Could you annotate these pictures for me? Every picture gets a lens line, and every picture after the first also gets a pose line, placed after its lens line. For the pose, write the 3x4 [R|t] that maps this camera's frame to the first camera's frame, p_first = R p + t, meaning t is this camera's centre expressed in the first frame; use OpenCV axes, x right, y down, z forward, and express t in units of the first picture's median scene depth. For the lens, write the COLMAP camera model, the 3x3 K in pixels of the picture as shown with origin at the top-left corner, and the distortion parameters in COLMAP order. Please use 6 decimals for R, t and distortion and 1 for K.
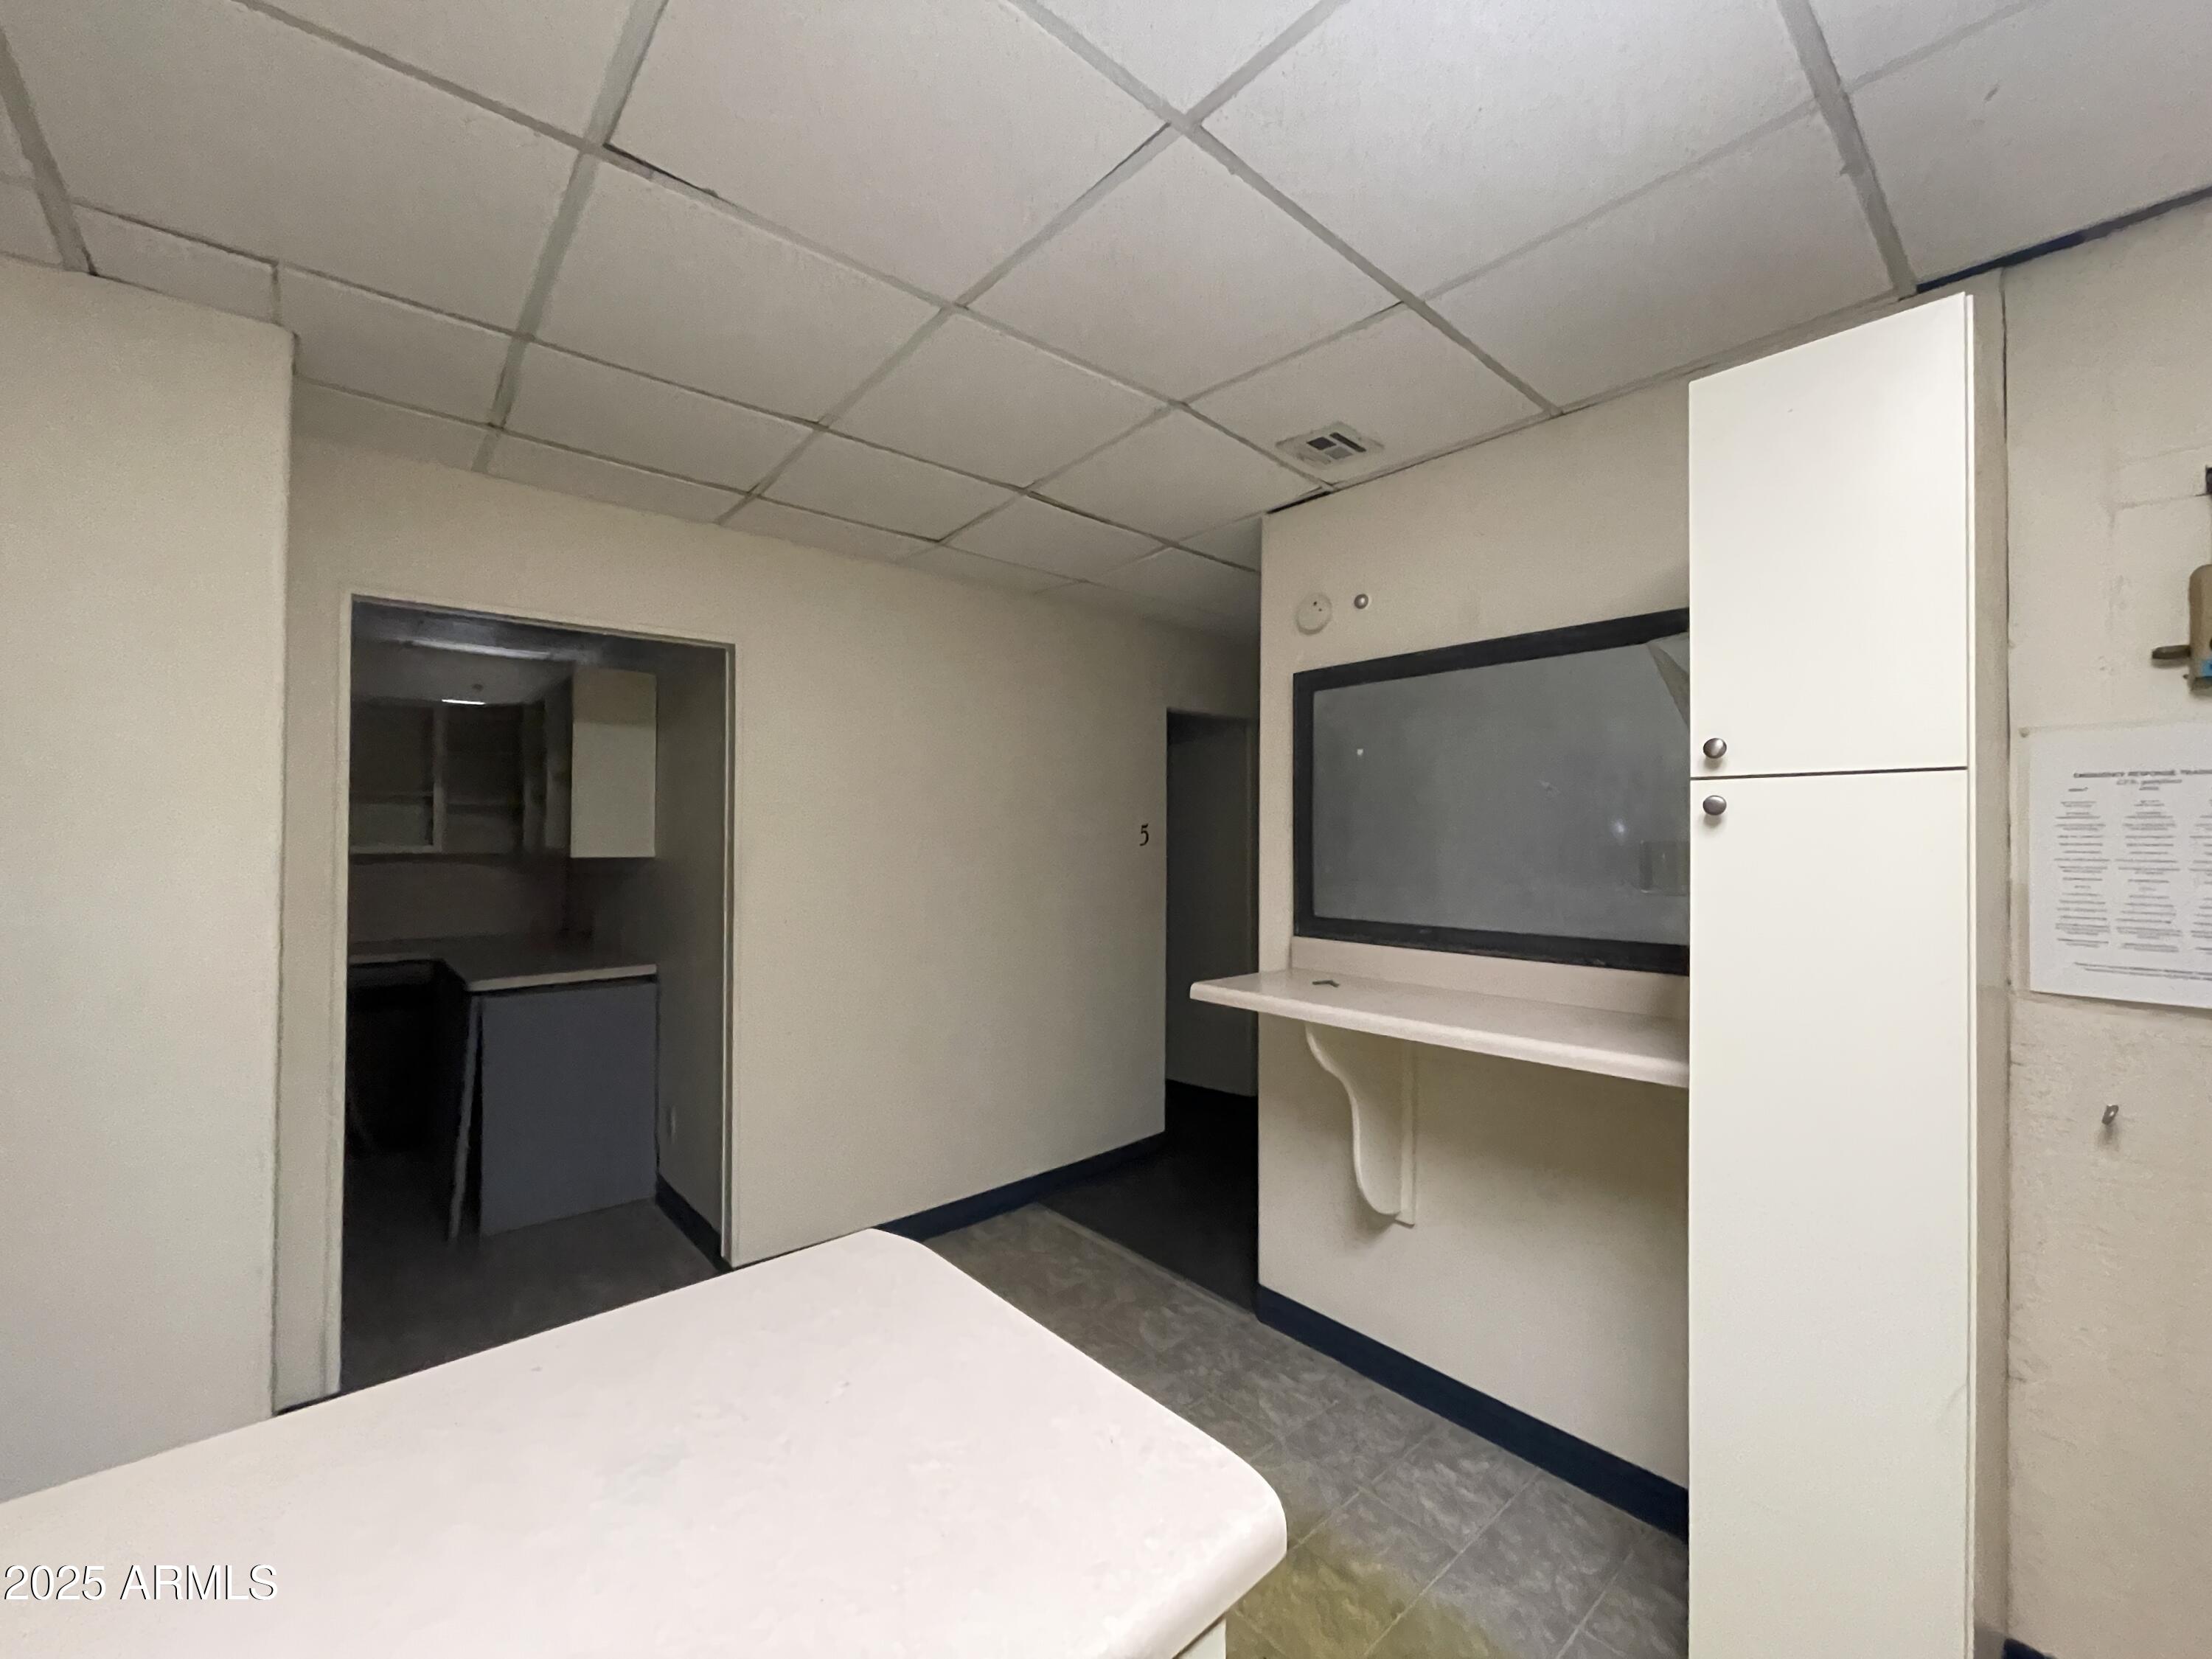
lens RADIAL K [[896.6, 0, 1117.5], [0, 896.6, 833.5], [0, 0, 1]] dist [-0.005185, 0.001061]
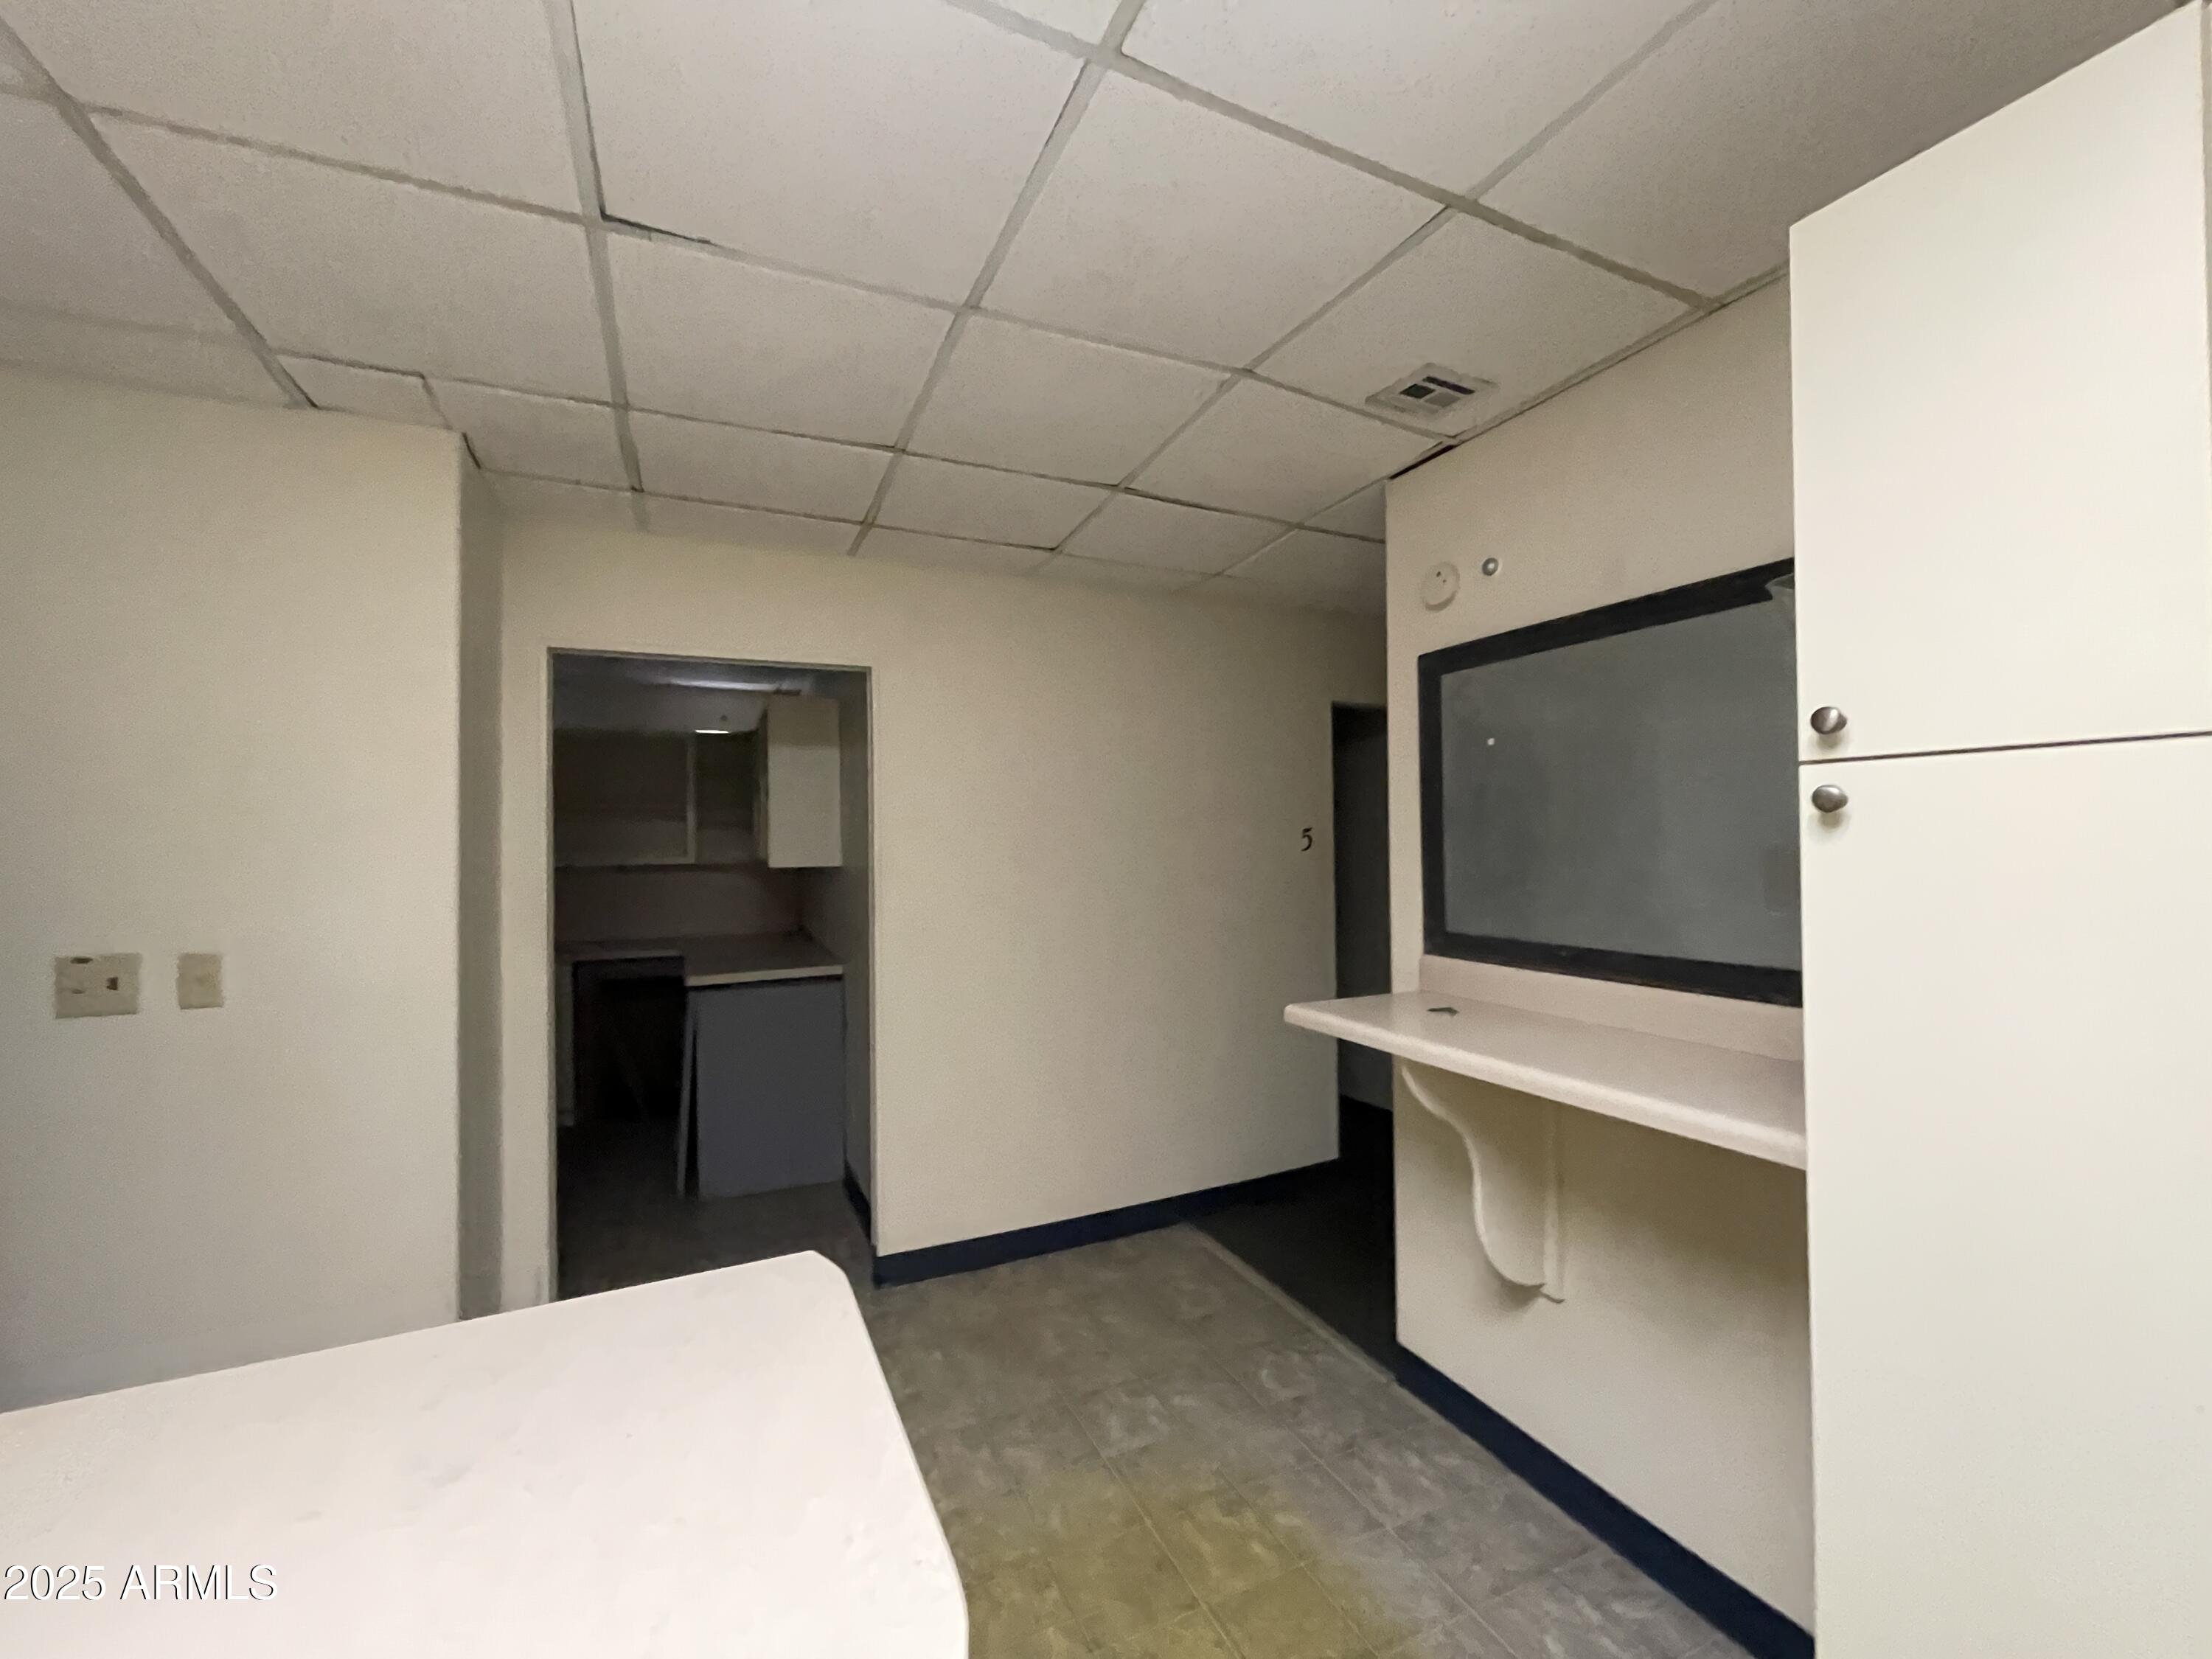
lens RADIAL K [[896.6, 0, 1108.5], [0, 896.6, 832.0], [0, 0, 1]] dist [-0.005185, 0.001061]
pose [[0.959272, -0.017491, -0.281940, 0.164629], [0.016216, 0.999845, -0.006854, -0.004454], [0.282017, 0.002003, 0.959407, 0.073431]]
